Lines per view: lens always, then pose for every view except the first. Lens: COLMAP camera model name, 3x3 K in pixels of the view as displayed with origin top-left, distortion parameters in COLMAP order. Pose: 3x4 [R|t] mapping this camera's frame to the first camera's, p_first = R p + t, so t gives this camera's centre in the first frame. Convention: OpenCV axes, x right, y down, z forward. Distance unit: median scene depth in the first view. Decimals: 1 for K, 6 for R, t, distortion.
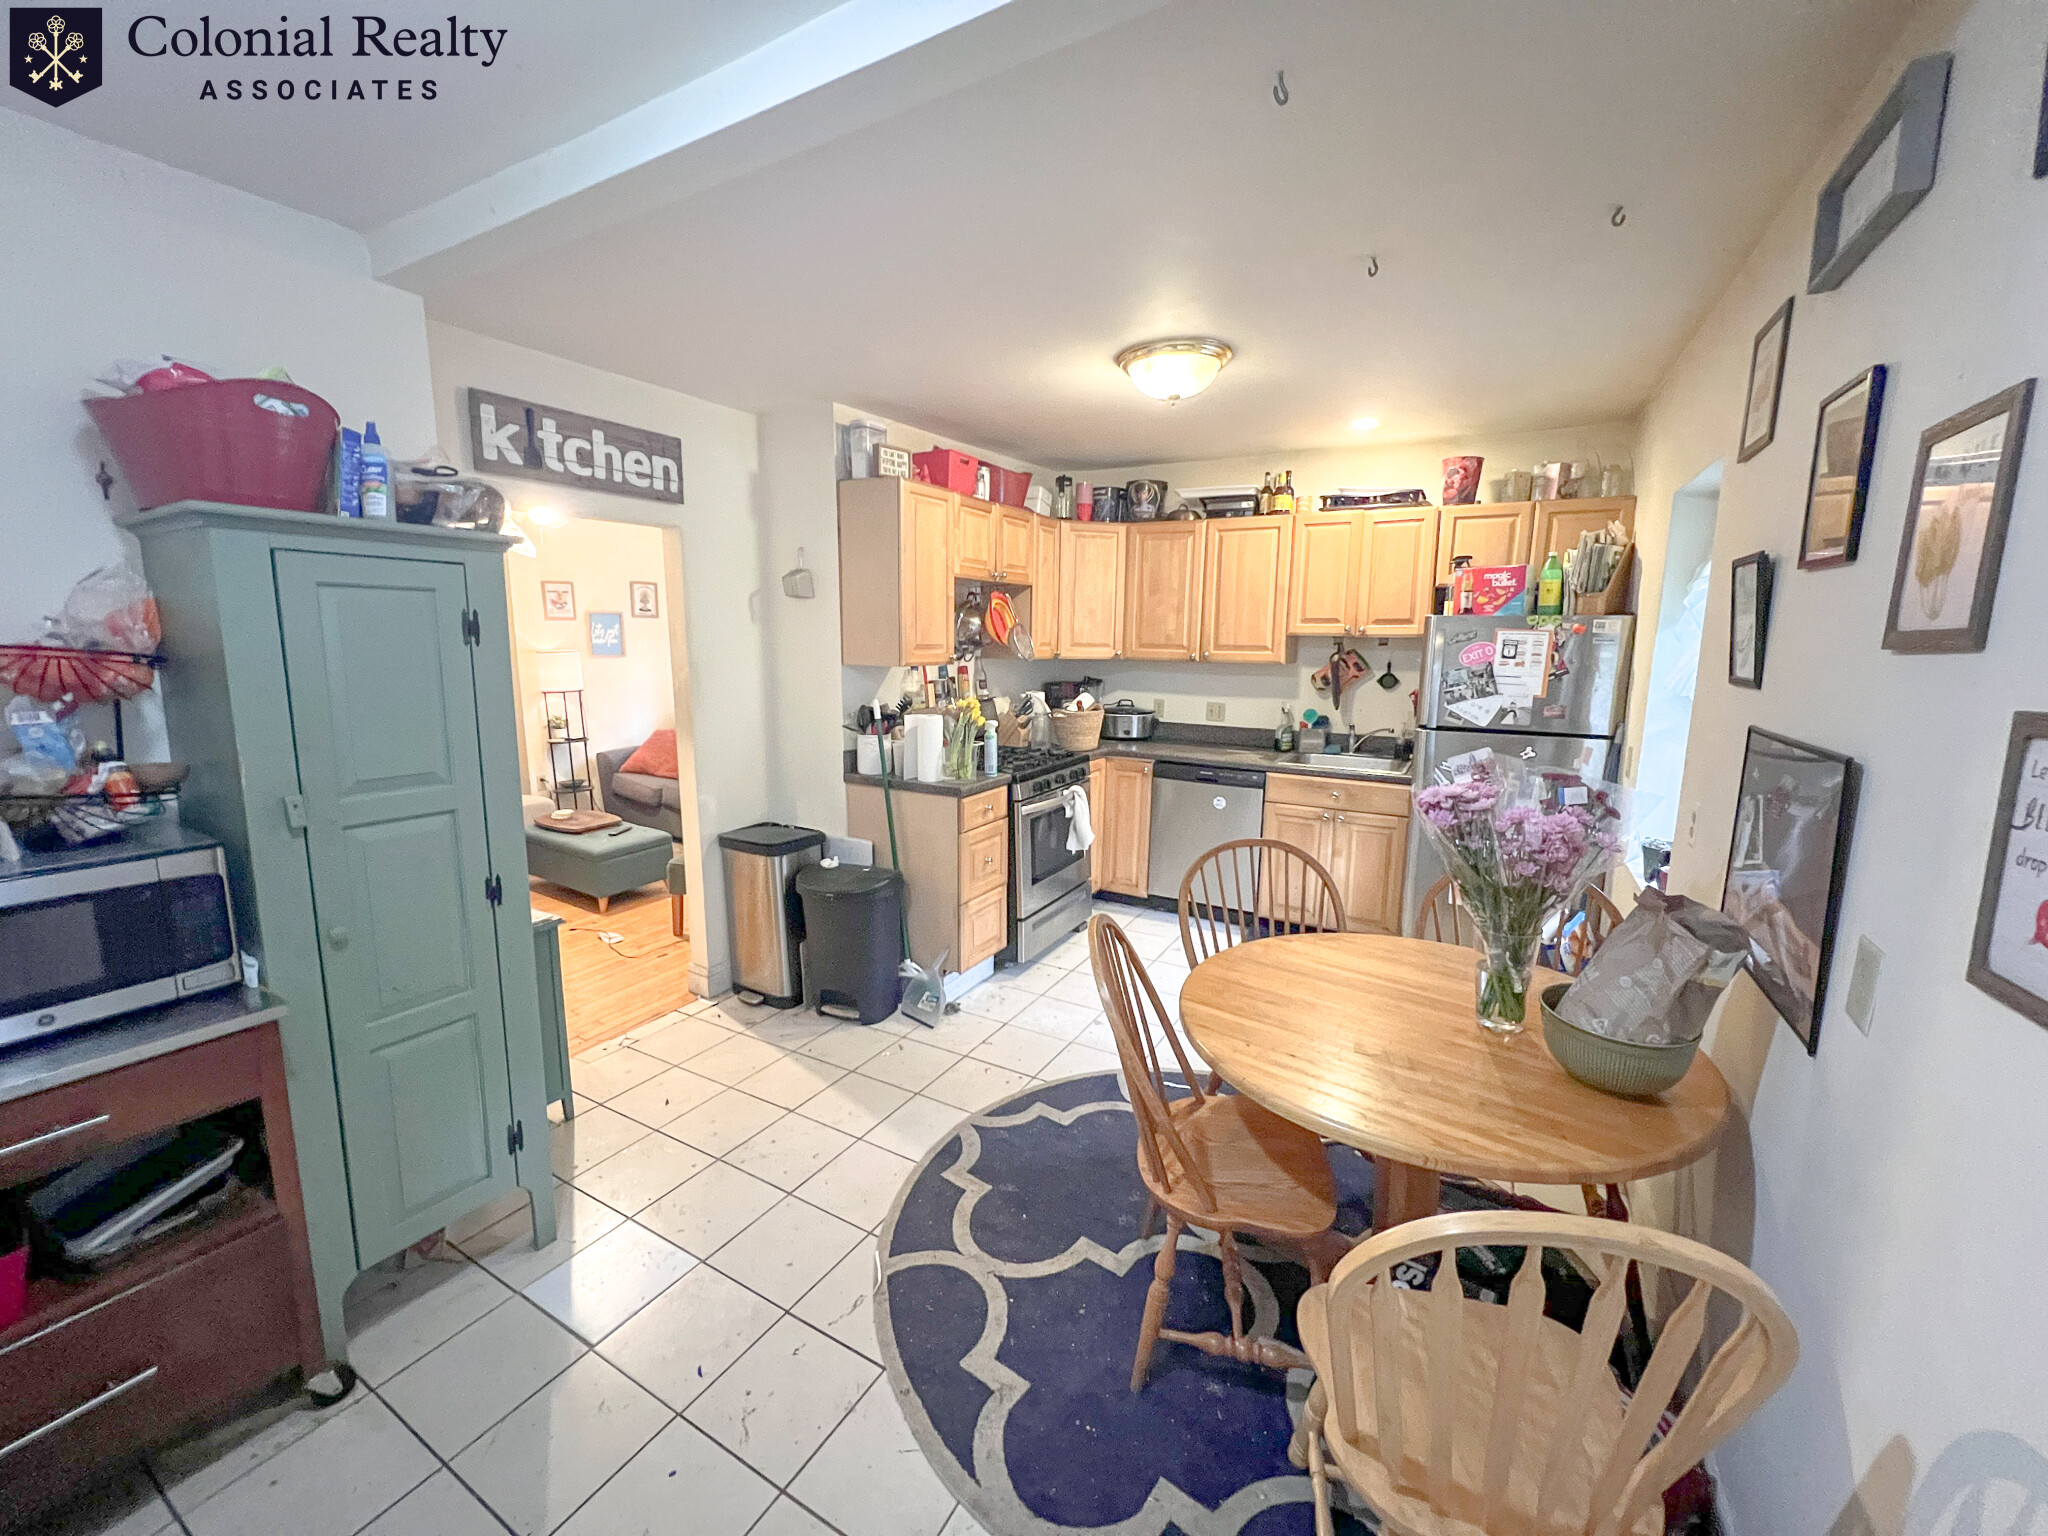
lens RADIAL K [[817.3, 0, 1014.8], [0, 817.3, 764.9], [0, 0, 1]] dist [0.008054, 0.000369]
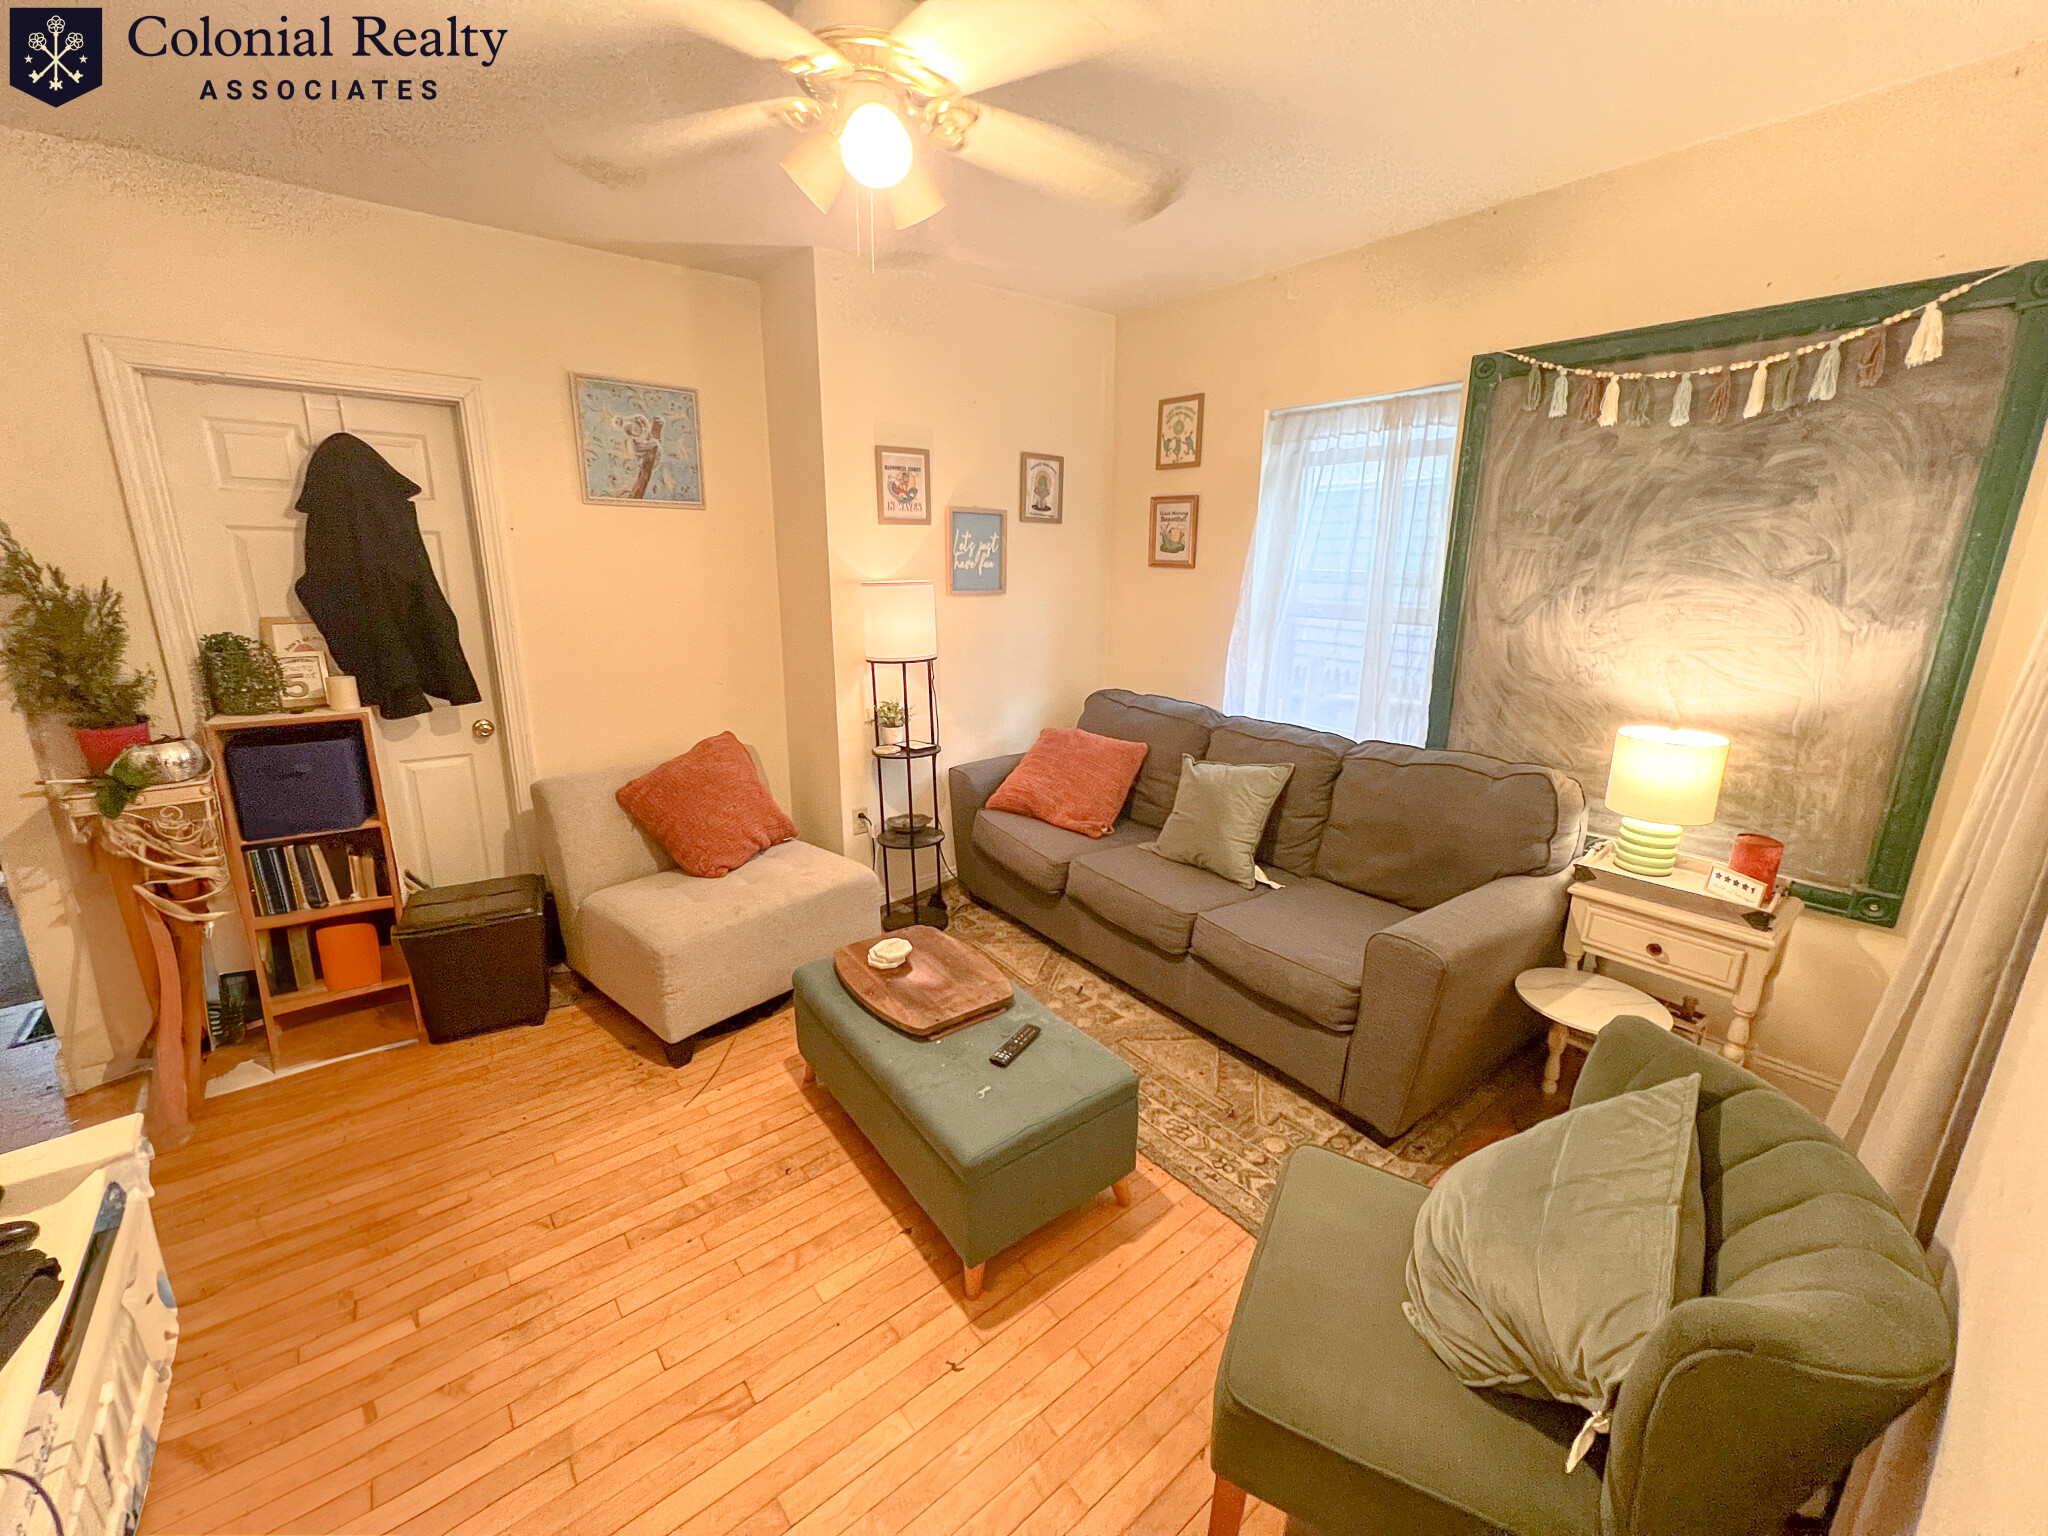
lens RADIAL K [[817.3, 0, 1018.7], [0, 817.3, 769.1], [0, 0, 1]] dist [0.008054, 0.000369]
pose [[0.936116, 0.089415, -0.340135, -0.287769], [-0.061075, 0.993777, 0.093155, -0.071672], [0.346348, -0.066430, 0.935751, 0.514207]]
